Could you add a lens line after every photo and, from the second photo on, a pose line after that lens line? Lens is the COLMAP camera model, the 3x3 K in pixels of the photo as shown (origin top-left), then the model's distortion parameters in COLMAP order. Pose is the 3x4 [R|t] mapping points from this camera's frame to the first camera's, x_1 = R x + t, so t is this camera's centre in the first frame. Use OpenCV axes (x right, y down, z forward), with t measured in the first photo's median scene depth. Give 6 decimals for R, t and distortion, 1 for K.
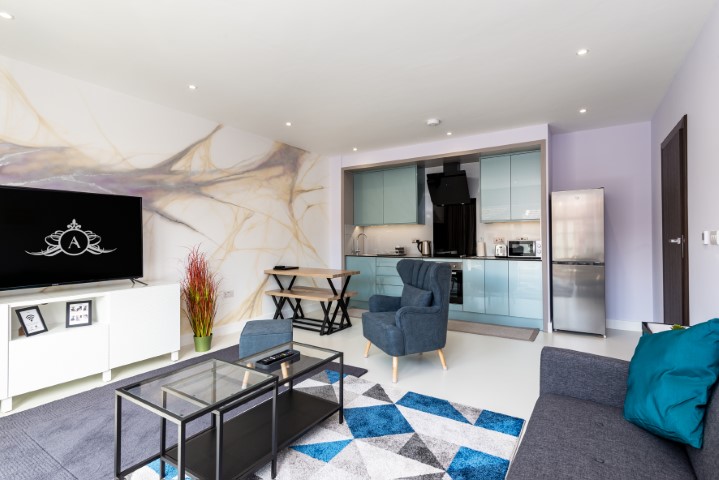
lens RADIAL K [[353.2, 0, 359.5], [0, 353.2, 240.0], [0, 0, 1]] dist [0.004653, -0.000181]
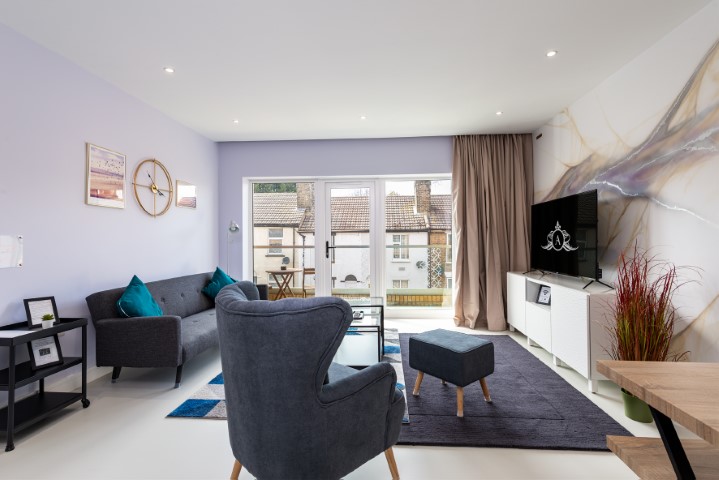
lens RADIAL K [[342.2, 0, 359.5], [0, 342.2, 240.0], [0, 0, 1]] dist [0.001205, -0.001379]
pose [[-0.880998, 0.014365, -0.472901, 0.213536], [0.012766, 0.999897, 0.006590, -0.006483], [0.472947, -0.000231, -0.881091, 1.043803]]
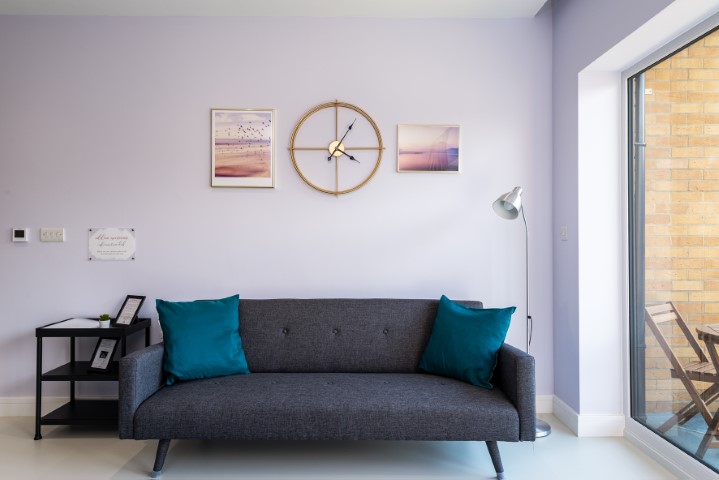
lens RADIAL K [[455.4, 0, 359.5], [0, 455.4, 240.0], [0, 0, 1]] dist [0.000926, 0.000029]
pose [[-0.559910, 0.009409, 0.828500, -0.290421], [0.007064, 0.999953, -0.006582, 0.007517], [-0.828524, 0.002167, -0.559950, 0.468624]]
